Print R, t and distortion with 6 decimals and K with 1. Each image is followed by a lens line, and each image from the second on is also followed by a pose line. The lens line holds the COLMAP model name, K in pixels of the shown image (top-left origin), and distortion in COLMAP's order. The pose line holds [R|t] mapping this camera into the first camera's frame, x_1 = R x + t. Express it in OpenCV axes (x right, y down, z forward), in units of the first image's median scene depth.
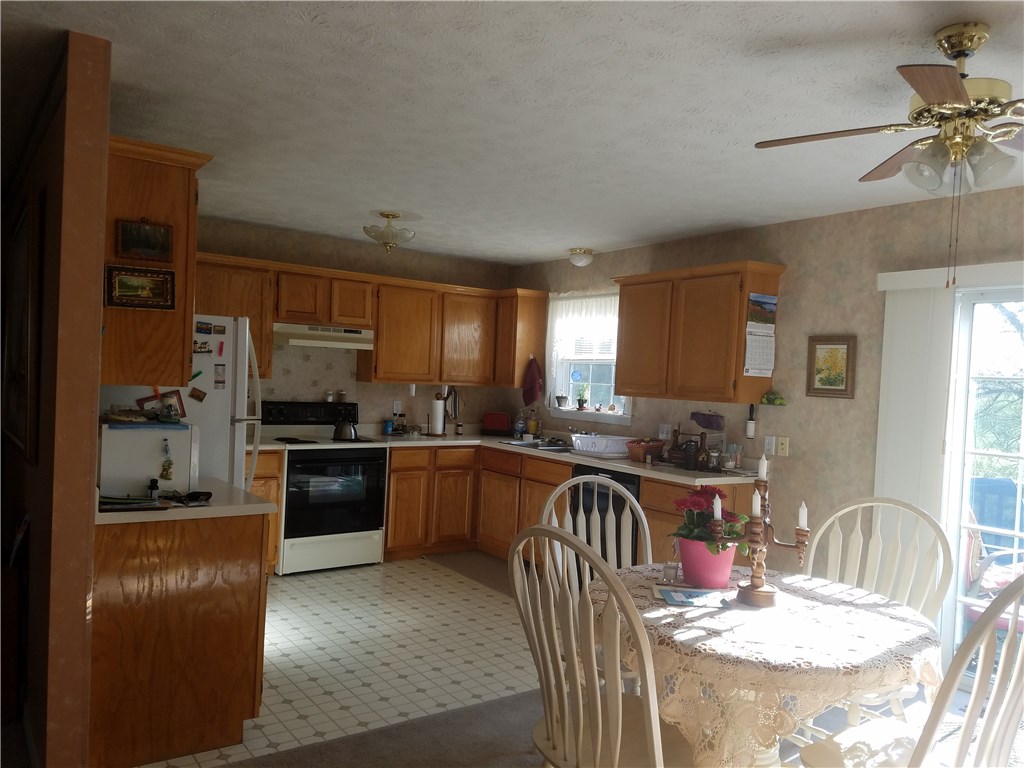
lens RADIAL K [[779.2, 0, 517.0], [0, 779.2, 408.0], [0, 0, 1]] dist [0.268288, -0.456621]
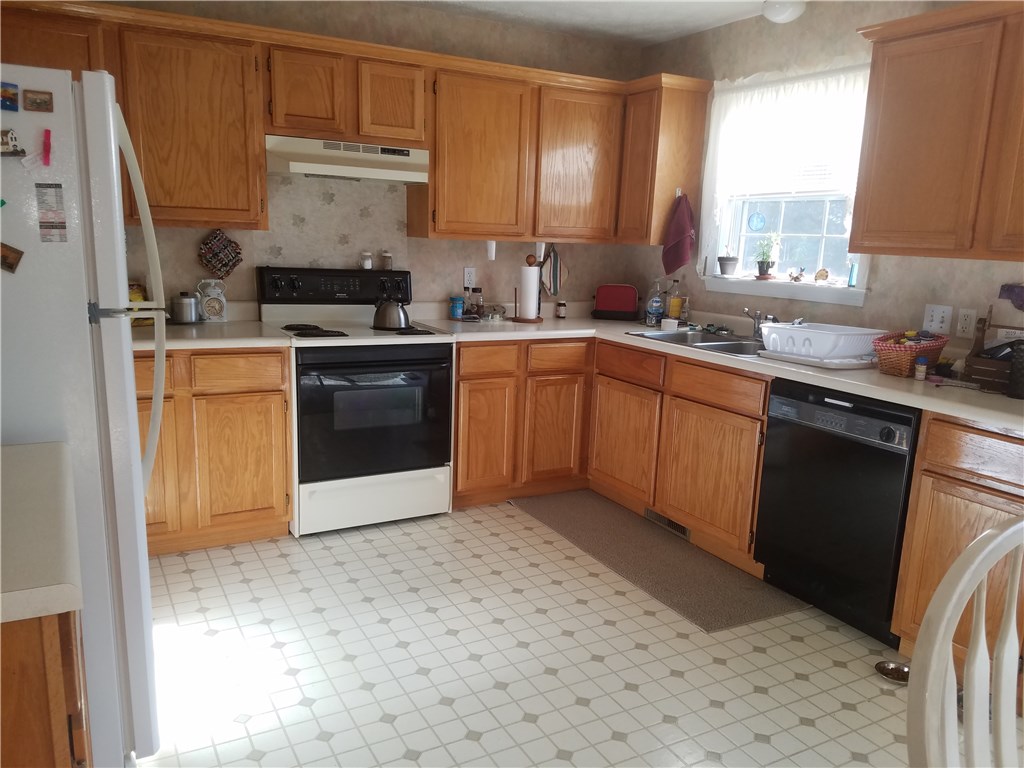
lens RADIAL K [[779.2, 0, 517.0], [0, 779.2, 408.0], [0, 0, 1]] dist [0.268288, -0.456621]
pose [[0.994125, 0.015156, -0.107172, -0.042182], [0.003238, 0.985541, 0.169409, -0.004944], [0.108190, -0.168761, 0.979701, 0.354154]]
